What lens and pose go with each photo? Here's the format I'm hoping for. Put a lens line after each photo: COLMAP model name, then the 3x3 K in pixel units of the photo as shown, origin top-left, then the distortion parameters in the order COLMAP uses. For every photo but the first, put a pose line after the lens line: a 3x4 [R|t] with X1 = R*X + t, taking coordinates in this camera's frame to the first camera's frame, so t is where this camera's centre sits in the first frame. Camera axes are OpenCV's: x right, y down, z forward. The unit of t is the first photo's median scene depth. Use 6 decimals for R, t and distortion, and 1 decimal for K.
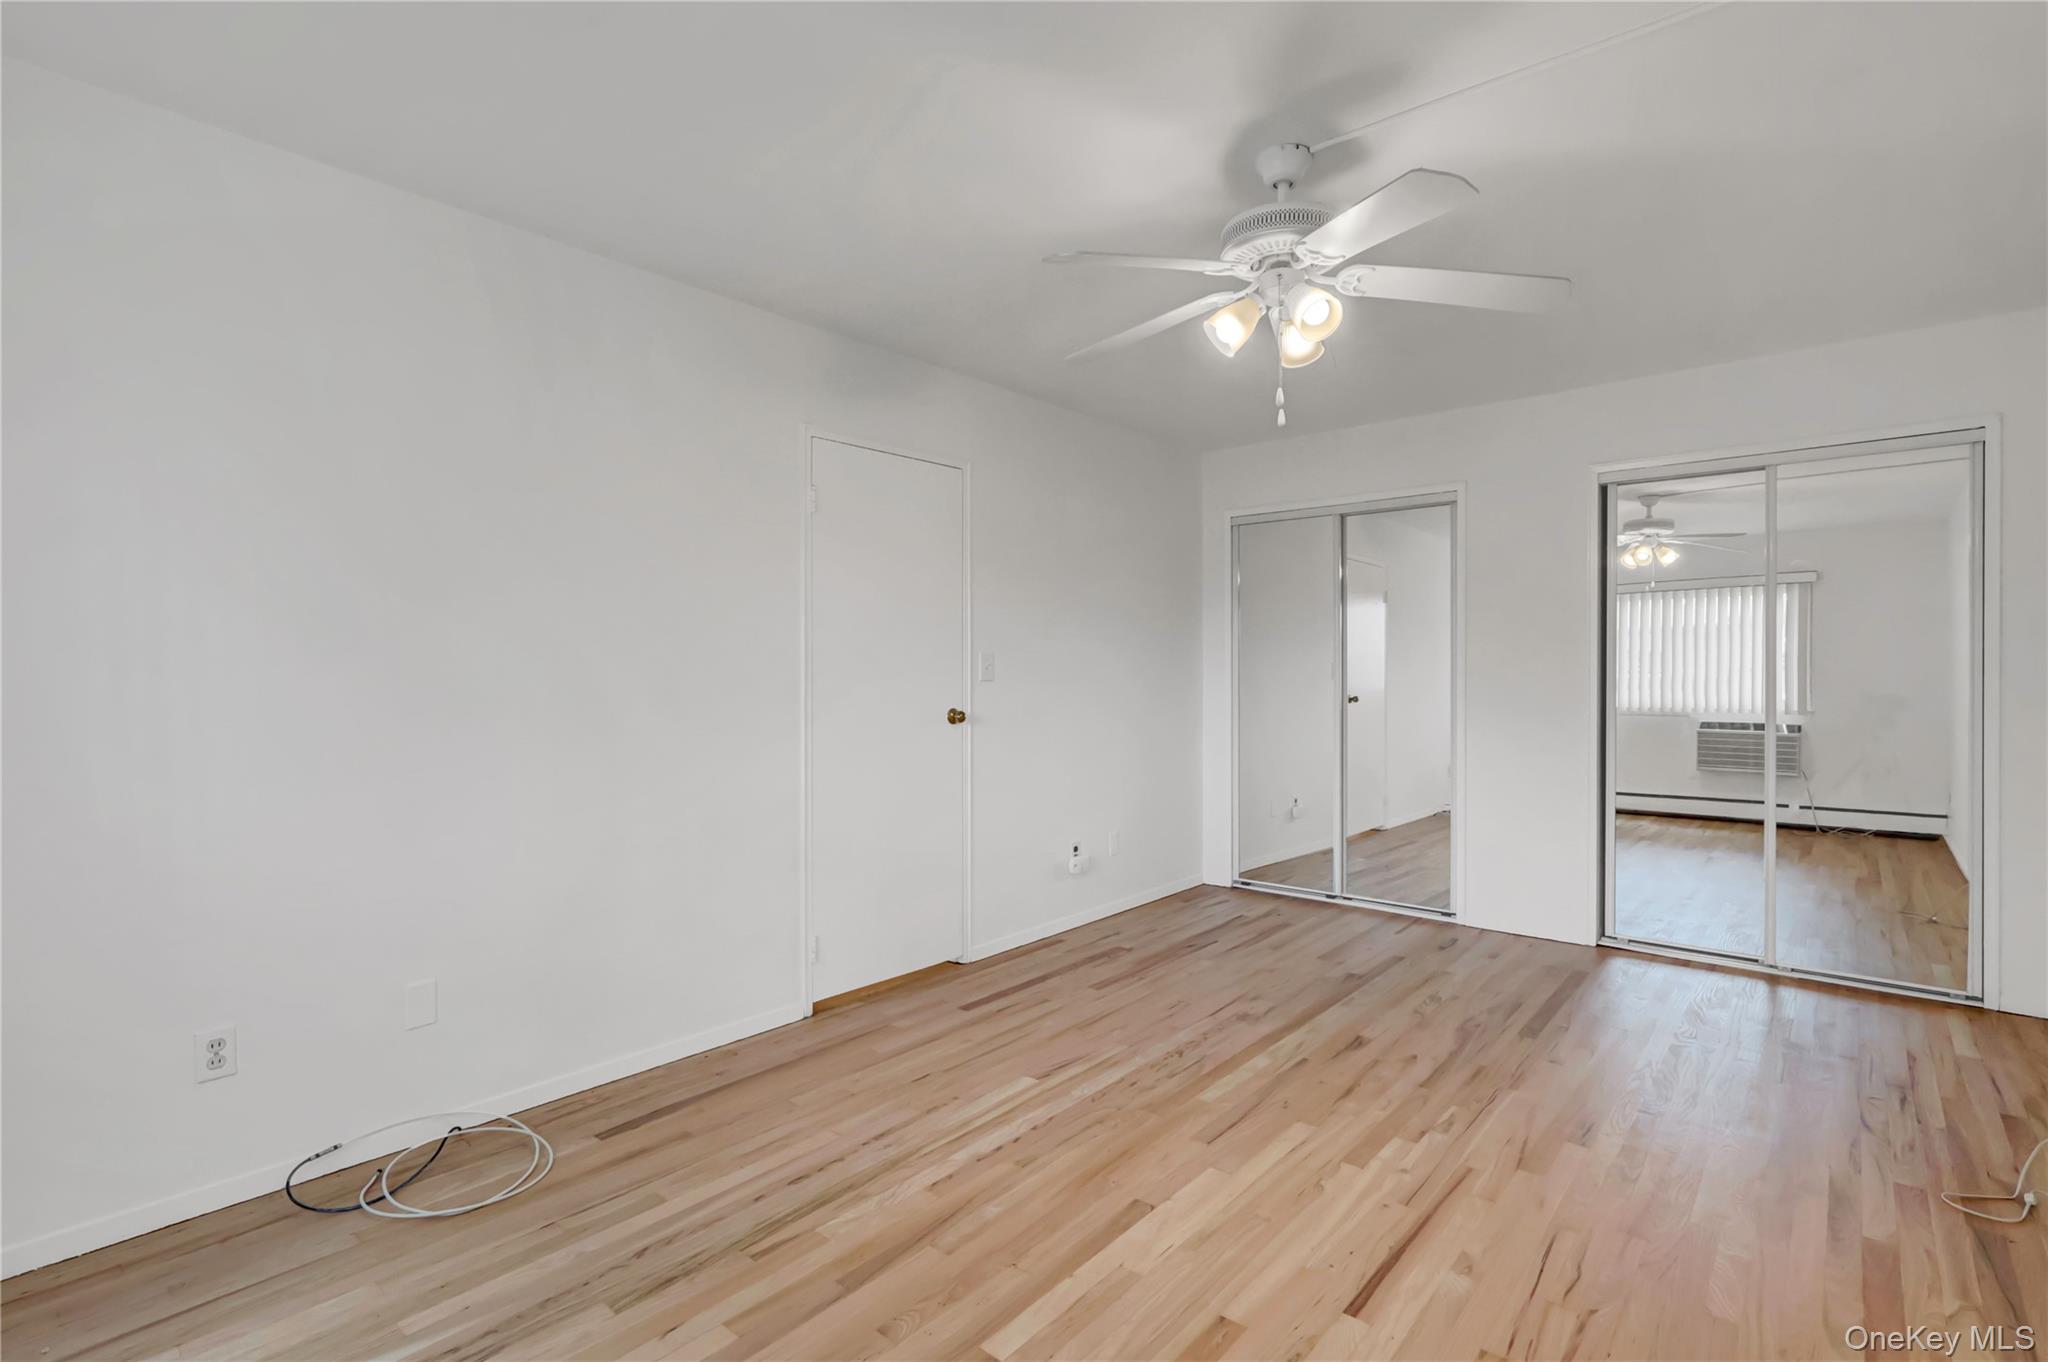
lens RADIAL K [[959.5, 0, 1025.4], [0, 959.5, 673.0], [0, 0, 1]] dist [-0.001804, -0.000134]
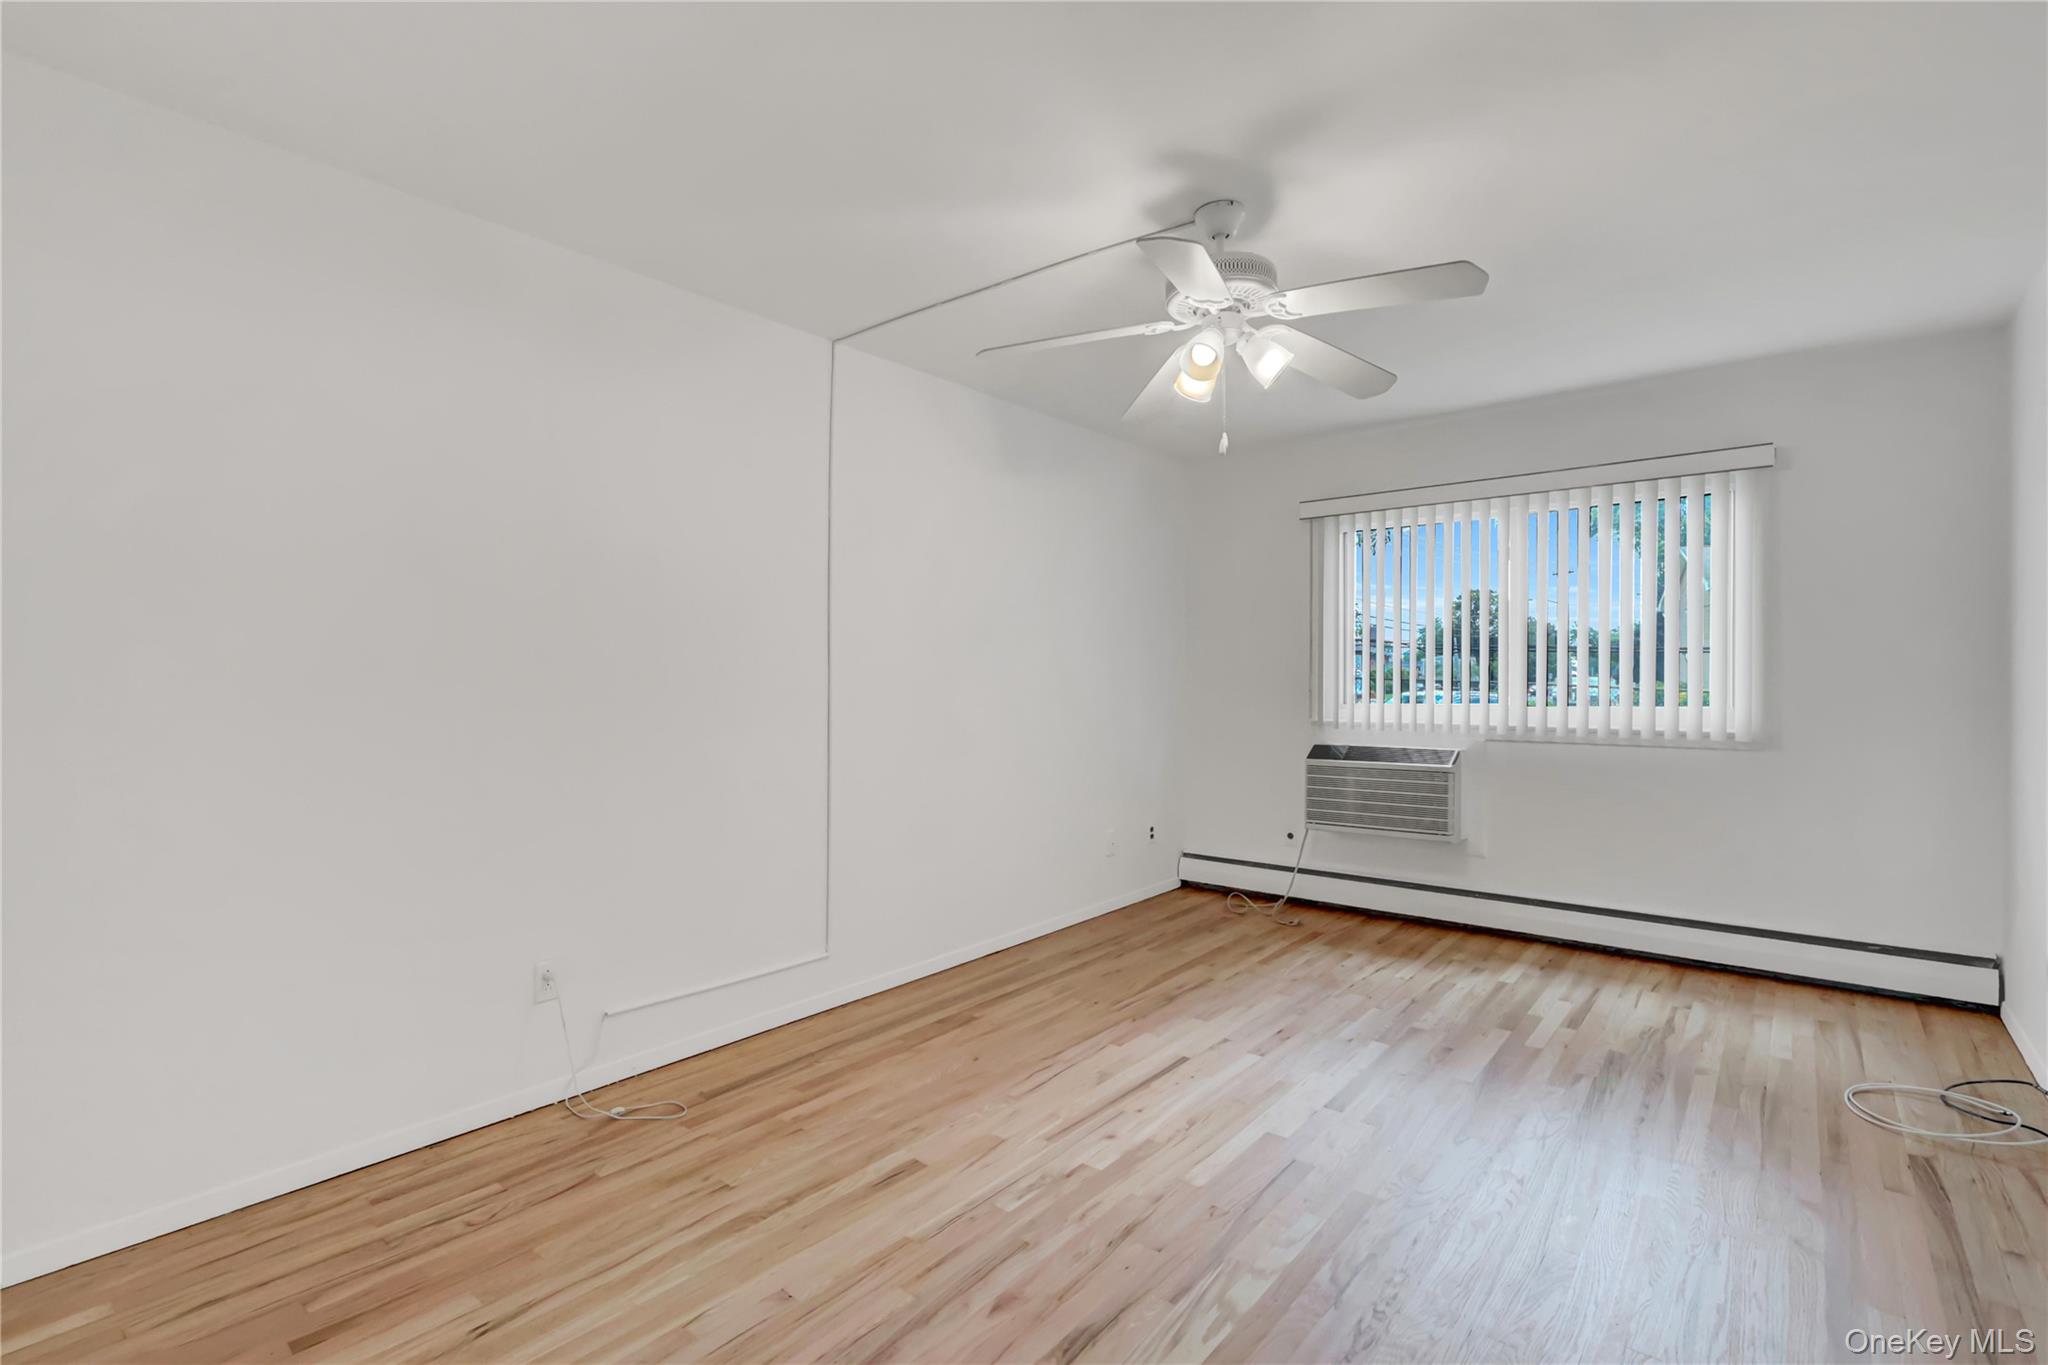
lens RADIAL K [[959.5, 0, 1025.4], [0, 959.5, 674.5], [0, 0, 1]] dist [-0.001804, -0.000134]
pose [[-0.999555, 0.004621, -0.029477, 0.490689], [0.004520, 0.999984, 0.003513, -0.010819], [0.029492, 0.003378, -0.999559, 1.966596]]
